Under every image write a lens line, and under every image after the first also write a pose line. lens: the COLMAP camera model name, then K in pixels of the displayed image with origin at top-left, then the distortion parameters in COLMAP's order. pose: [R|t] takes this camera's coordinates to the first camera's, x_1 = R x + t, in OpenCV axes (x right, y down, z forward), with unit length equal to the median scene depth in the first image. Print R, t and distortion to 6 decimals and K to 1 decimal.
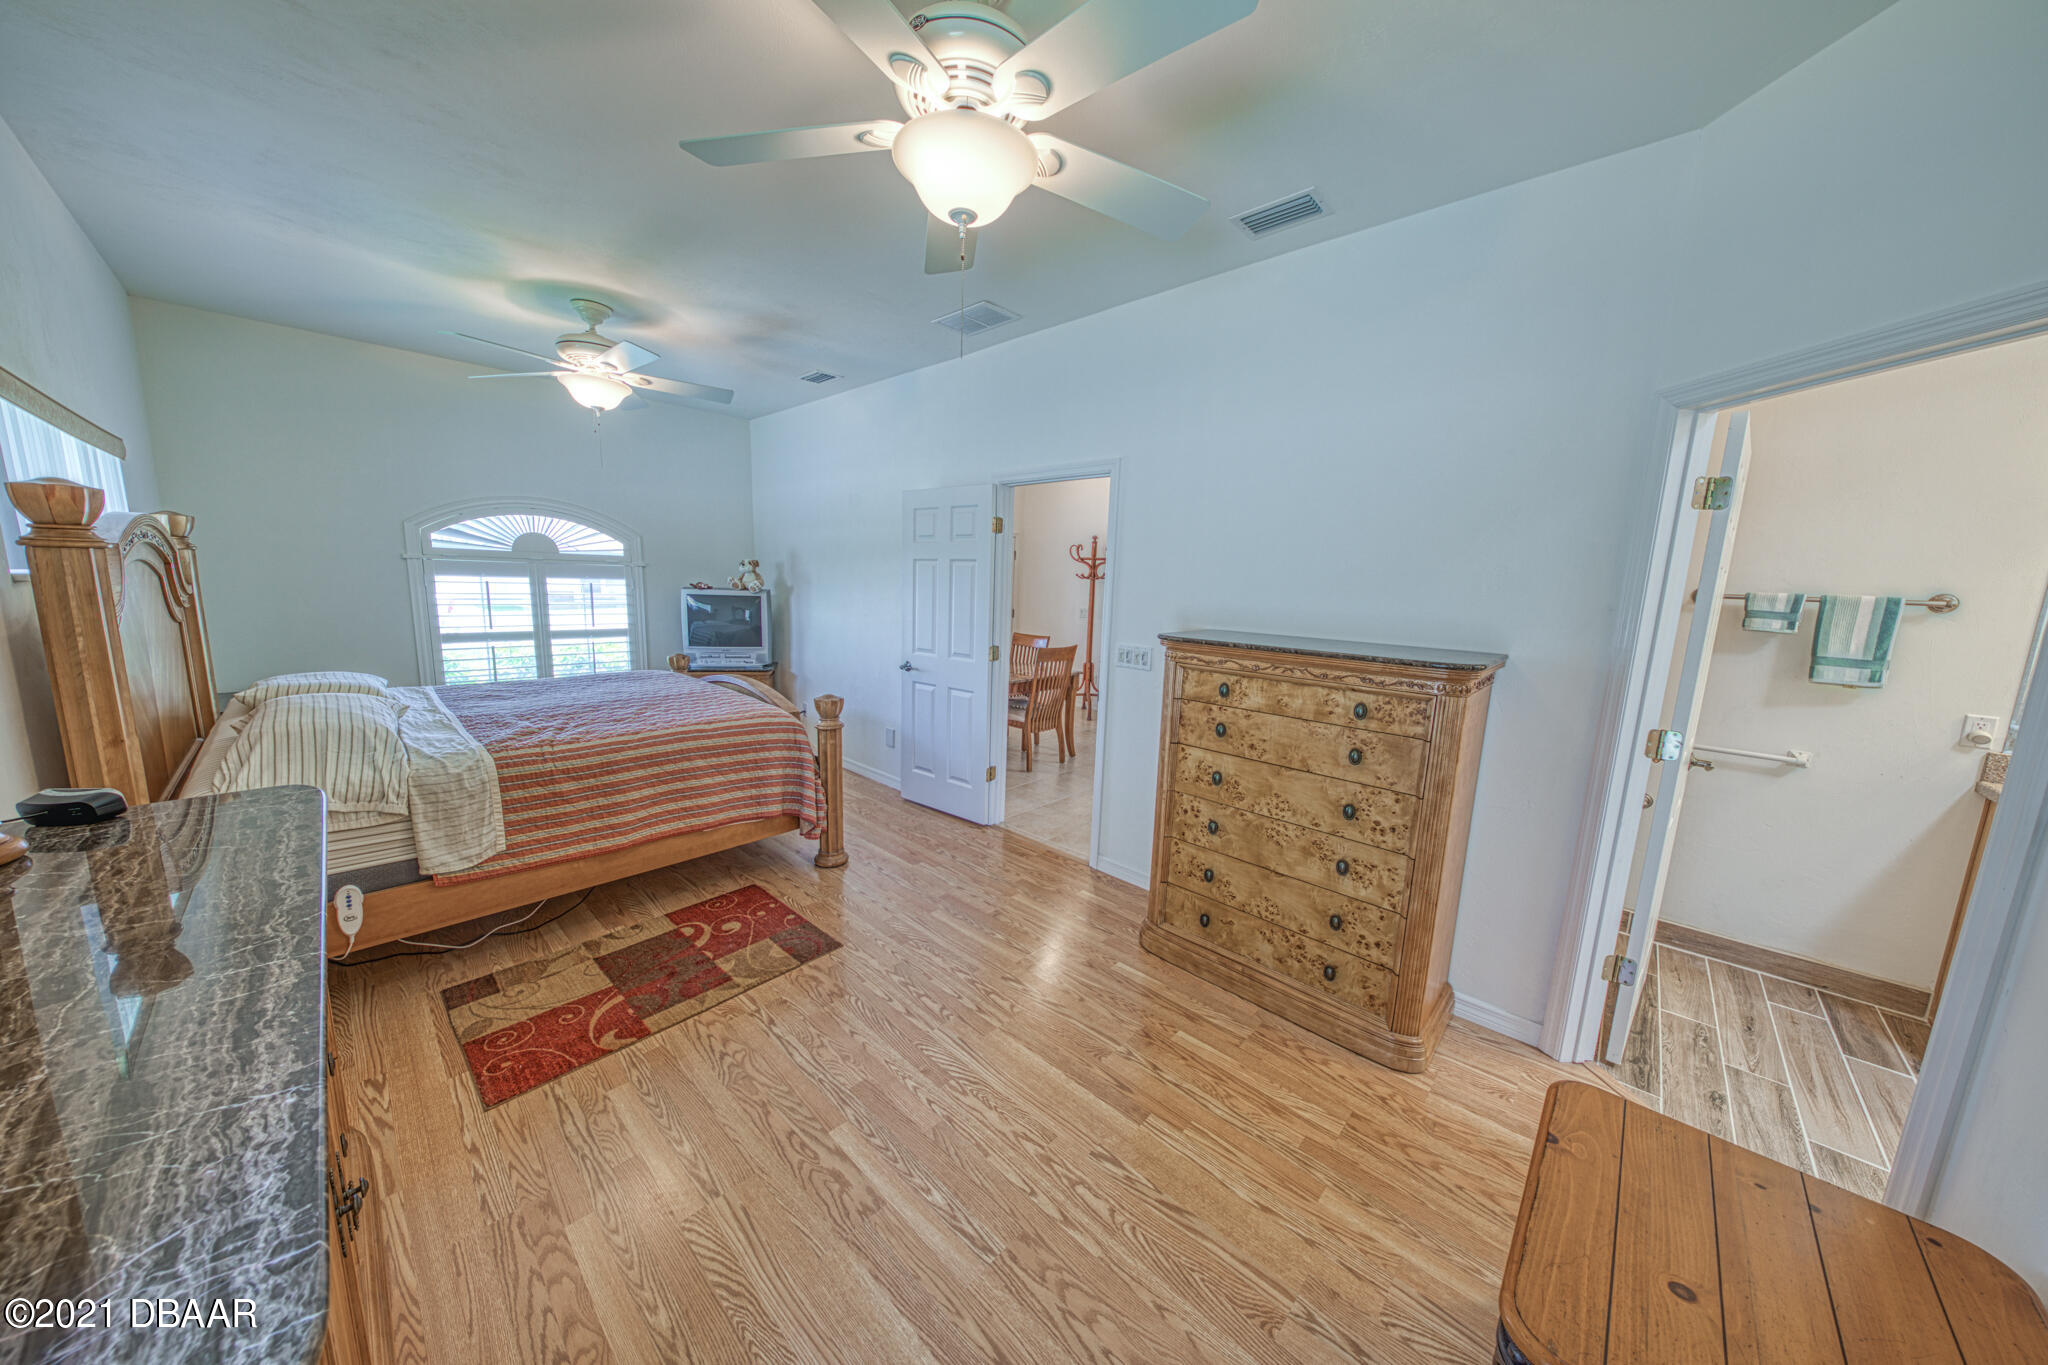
lens RADIAL K [[645.9, 0, 988.8], [0, 645.9, 694.3], [0, 0, 1]] dist [0.002311, -0.000775]
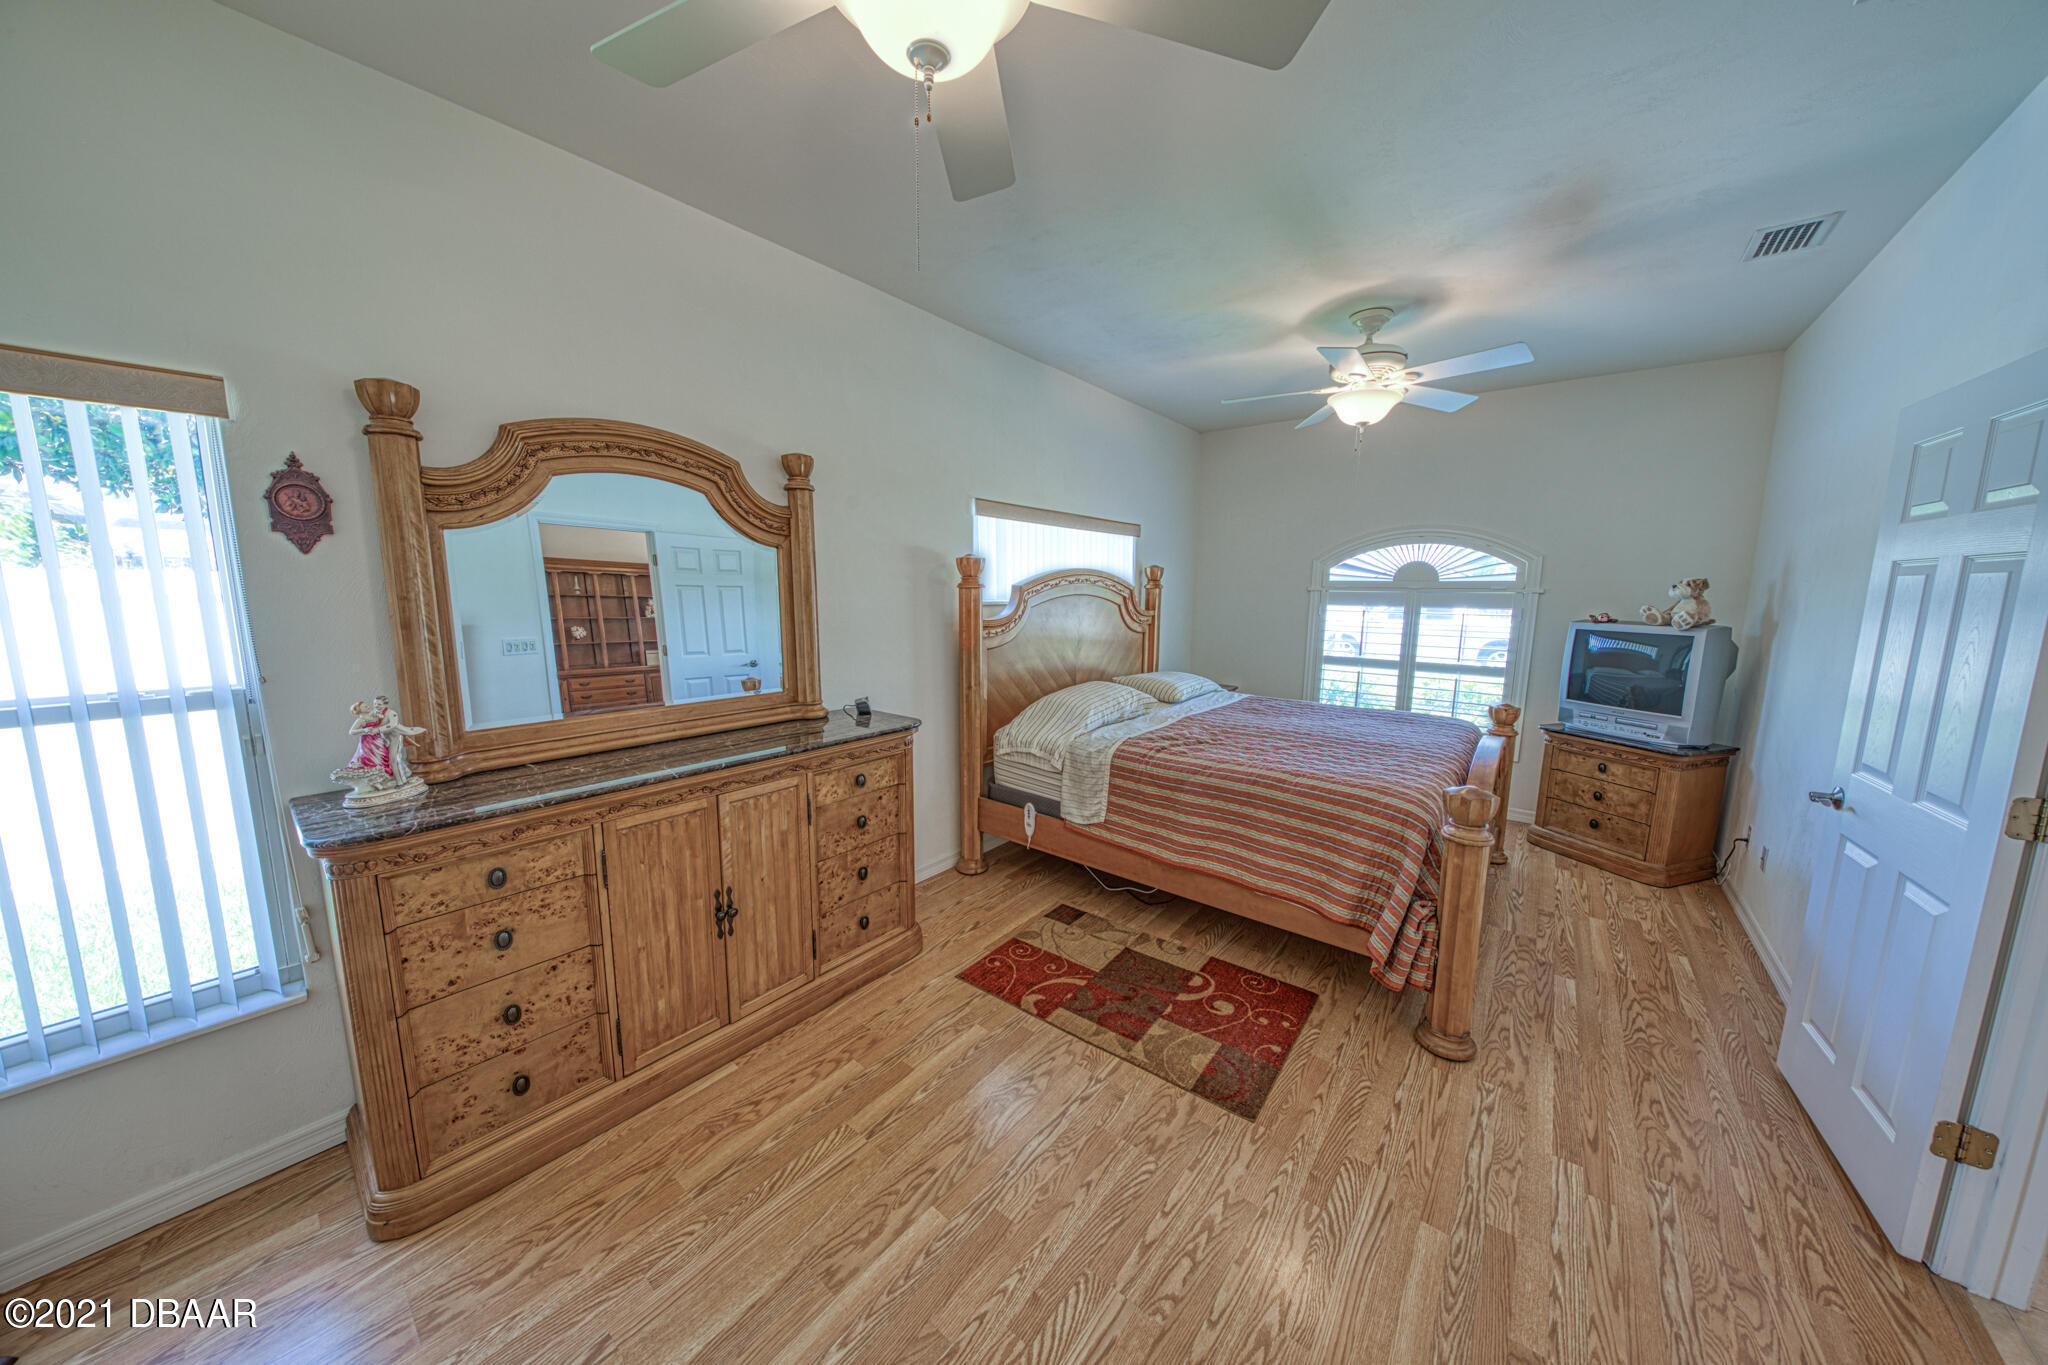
lens RADIAL K [[645.9, 0, 1030.1], [0, 645.9, 690.2], [0, 0, 1]] dist [0.002311, -0.000775]
pose [[0.116949, 0.124953, -0.985246, 0.344141], [-0.181572, 0.978023, 0.102485, -0.087720], [0.976399, 0.166907, 0.137067, 0.536543]]
